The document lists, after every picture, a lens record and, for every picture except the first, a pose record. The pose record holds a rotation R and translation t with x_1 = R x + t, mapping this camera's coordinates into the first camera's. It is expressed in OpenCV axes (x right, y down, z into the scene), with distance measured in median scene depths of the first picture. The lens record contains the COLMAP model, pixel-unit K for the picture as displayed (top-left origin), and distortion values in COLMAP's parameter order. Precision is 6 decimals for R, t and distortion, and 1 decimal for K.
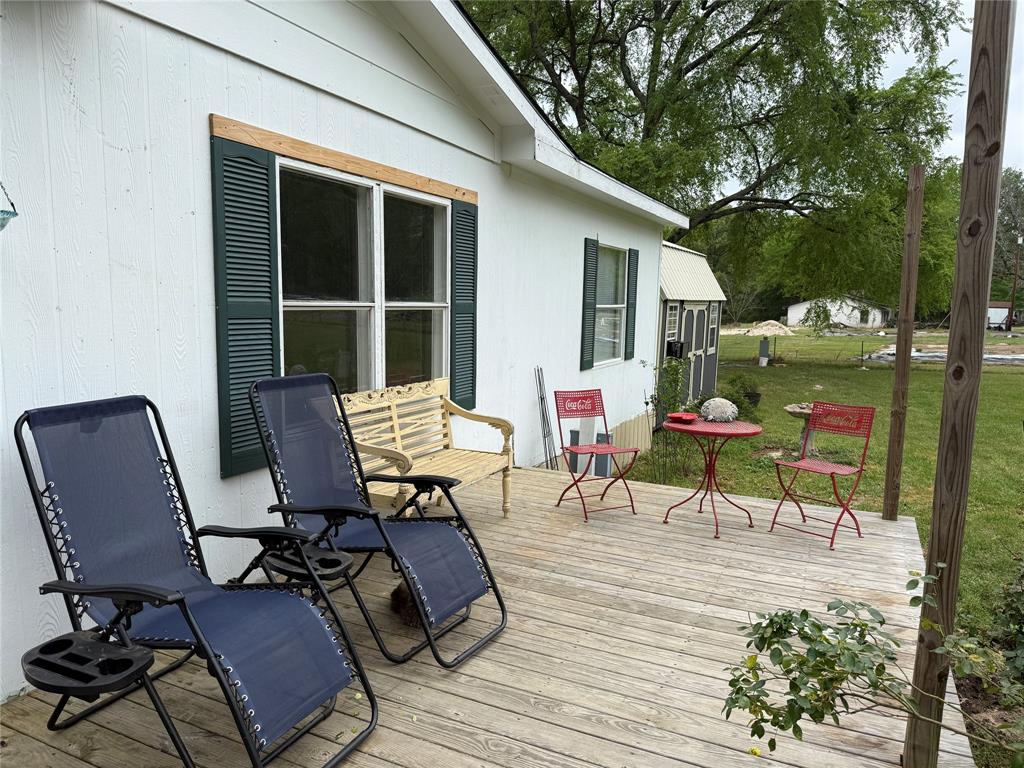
lens RADIAL K [[715.9, 0, 512.0], [0, 715.9, 384.0], [0, 0, 1]] dist [0.141679, -0.212700]
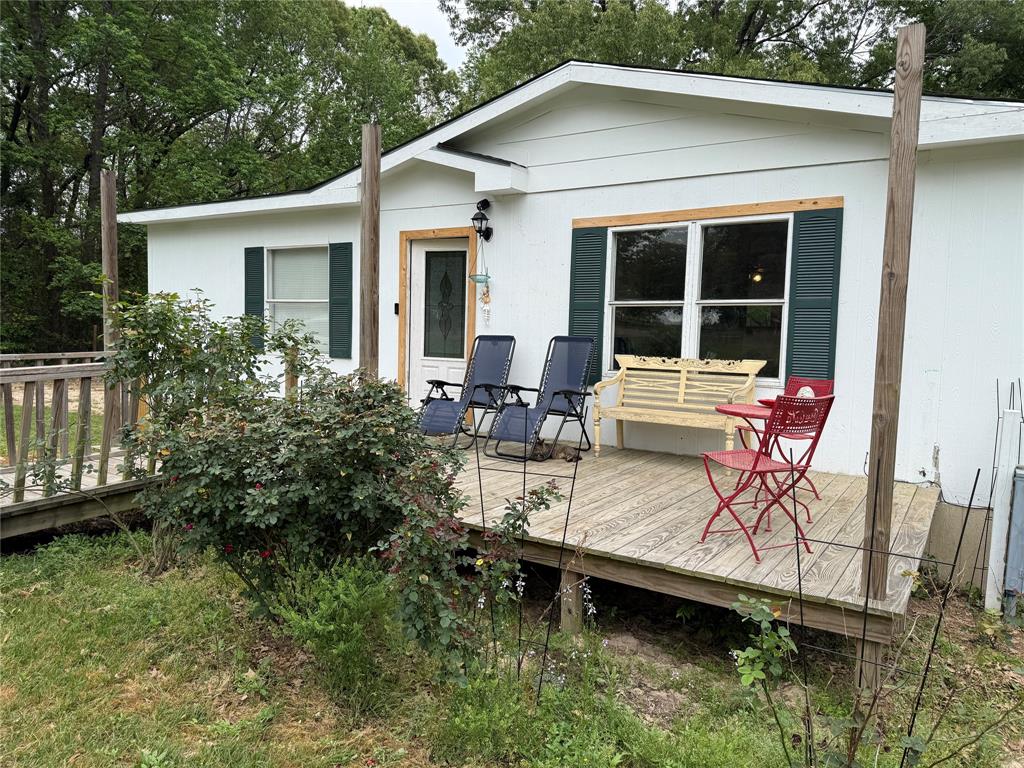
lens RADIAL K [[715.9, 0, 512.0], [0, 715.9, 384.0], [0, 0, 1]] dist [0.141679, -0.212700]
pose [[-0.127063, 0.049719, -0.990648, 1.337440], [-0.144547, 0.987153, 0.068083, 0.007137], [0.981306, 0.151846, -0.118244, 0.838253]]
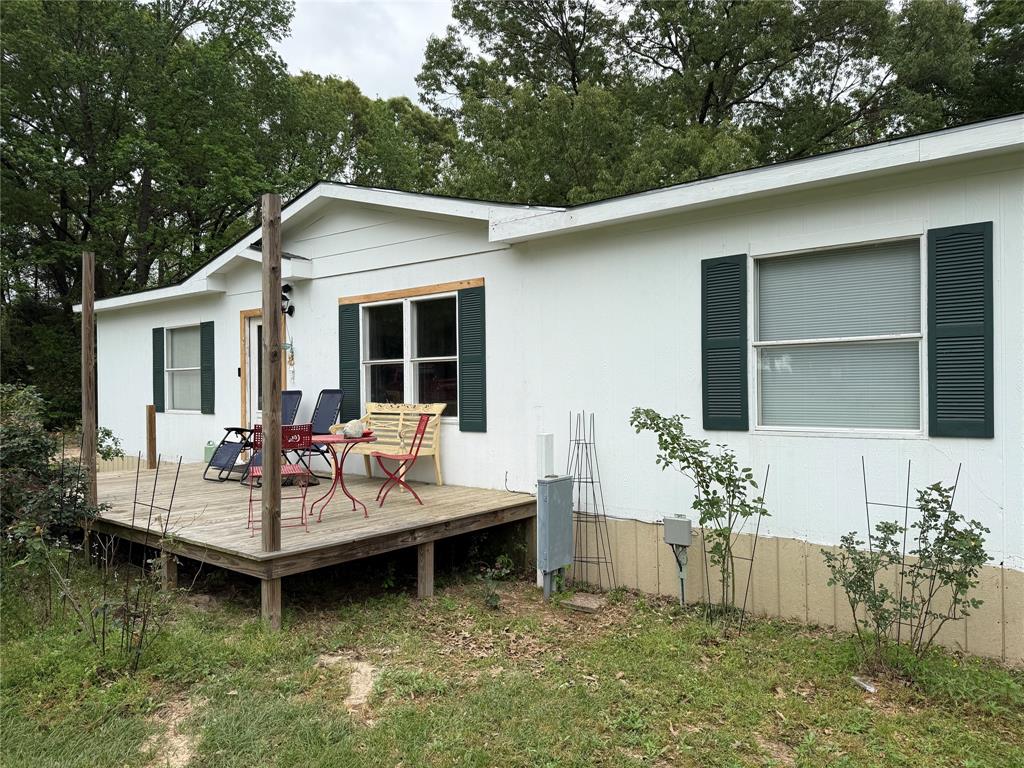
lens RADIAL K [[715.9, 0, 512.0], [0, 715.9, 384.0], [0, 0, 1]] dist [0.141679, -0.212700]
pose [[-0.242932, -0.018744, -0.969862, 1.580753], [-0.107472, 0.994178, 0.007705, -0.091370], [0.964071, 0.106104, -0.243533, 1.728523]]
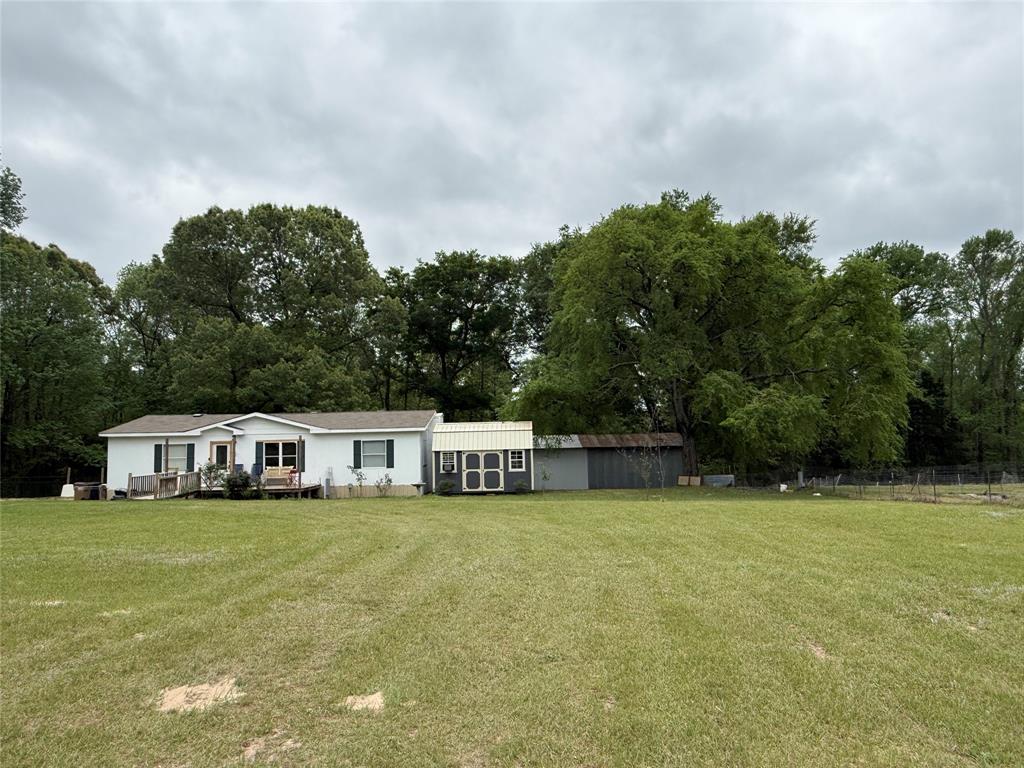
lens RADIAL K [[680.7, 0, 512.0], [0, 680.7, 384.0], [0, 0, 1]] dist [-0.000018, -0.000474]
pose [[0.429140, -0.108629, -0.896682, 7.880569], [-0.078326, 0.984526, -0.156757, 0.085225], [0.899836, 0.137504, 0.413991, 0.060788]]
